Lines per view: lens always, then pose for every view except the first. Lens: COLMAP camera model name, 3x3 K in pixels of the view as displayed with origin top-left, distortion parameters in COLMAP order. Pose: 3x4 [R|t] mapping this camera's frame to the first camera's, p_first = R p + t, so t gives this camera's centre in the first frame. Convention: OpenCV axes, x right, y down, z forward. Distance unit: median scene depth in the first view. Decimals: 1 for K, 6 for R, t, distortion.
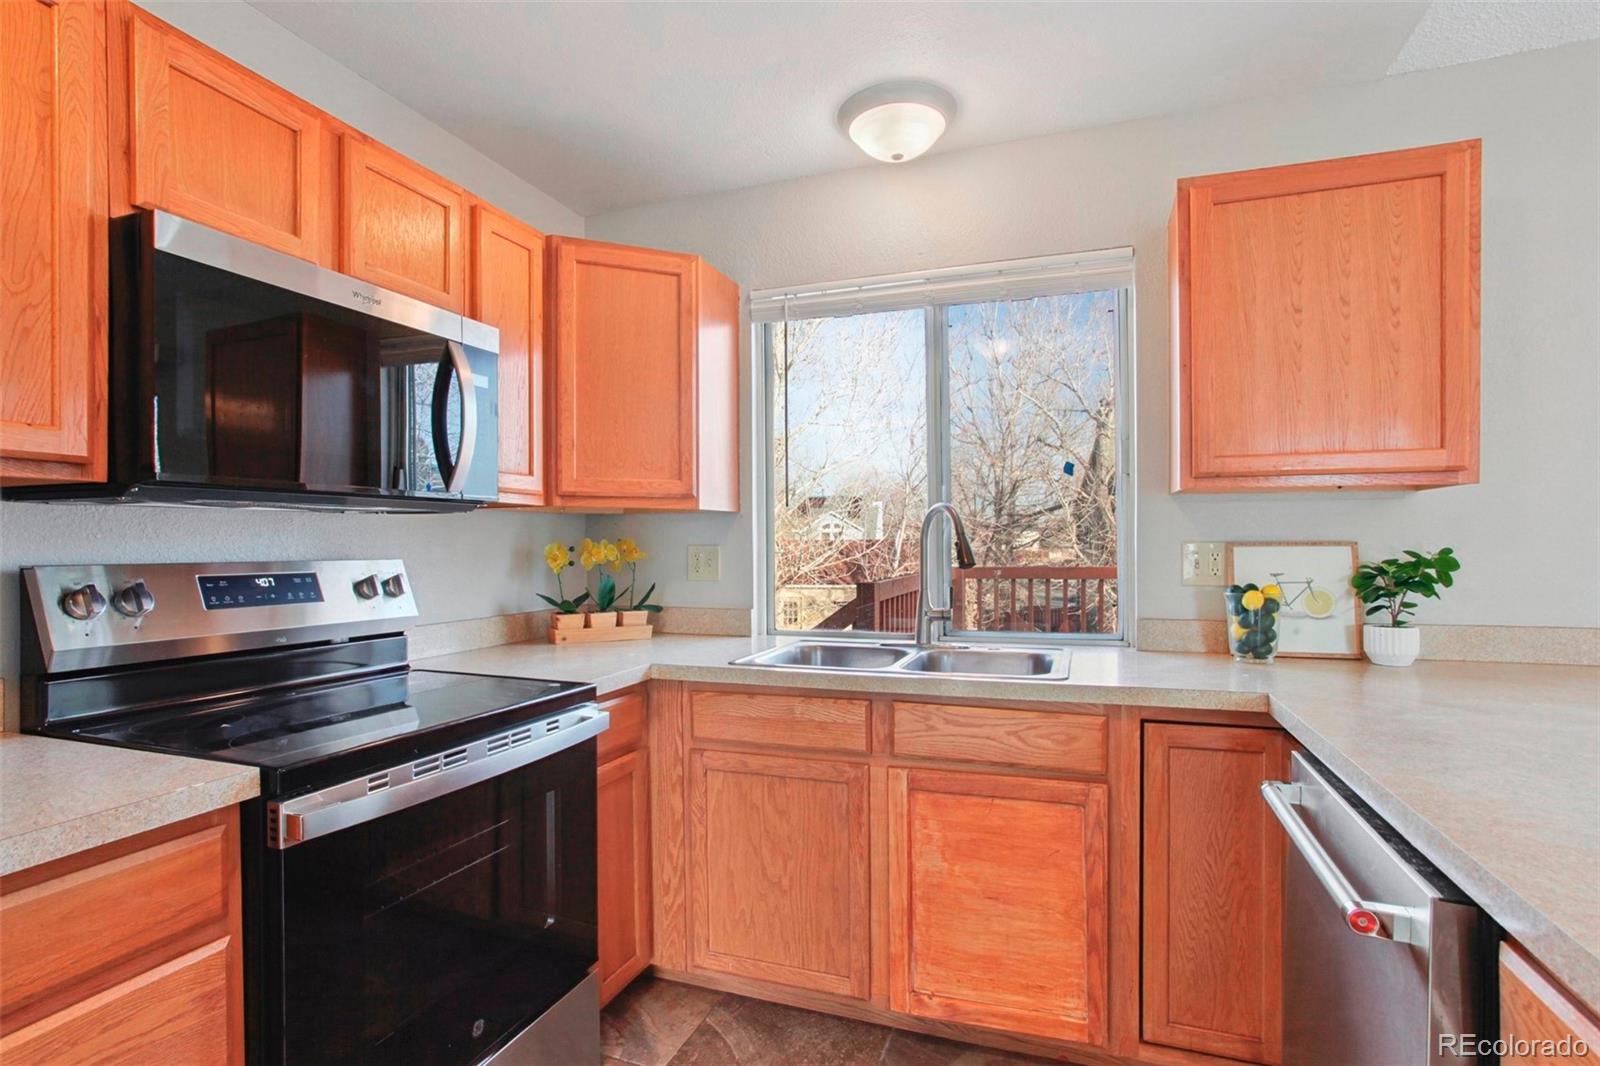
lens RADIAL K [[826.0, 0, 800.0], [0, 826.0, 533.0], [0, 0, 1]] dist [-0.004140, -0.000100]
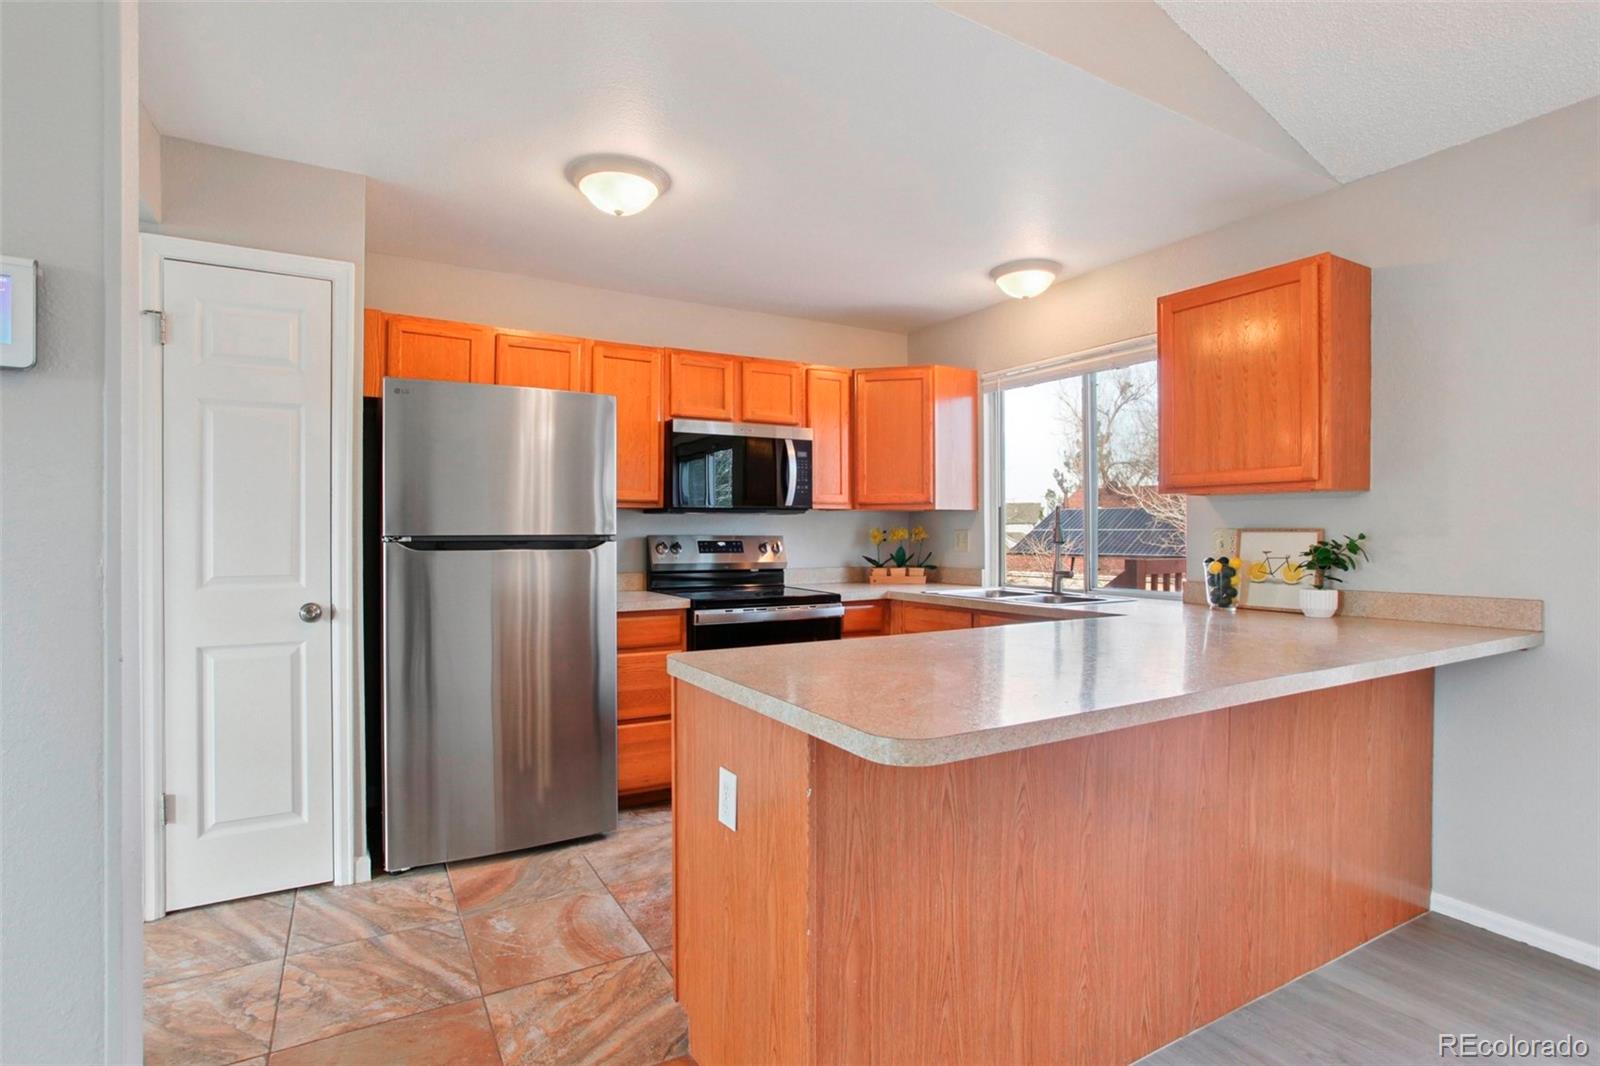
lens RADIAL K [[802.3, 0, 800.0], [0, 802.3, 533.0], [0, 0, 1]] dist [-0.000378, 0.000037]
pose [[0.774455, 0.005667, -0.632604, 0.798539], [0.004900, 0.999876, 0.014956, -0.006609], [0.632610, -0.014682, 0.774331, -0.549898]]
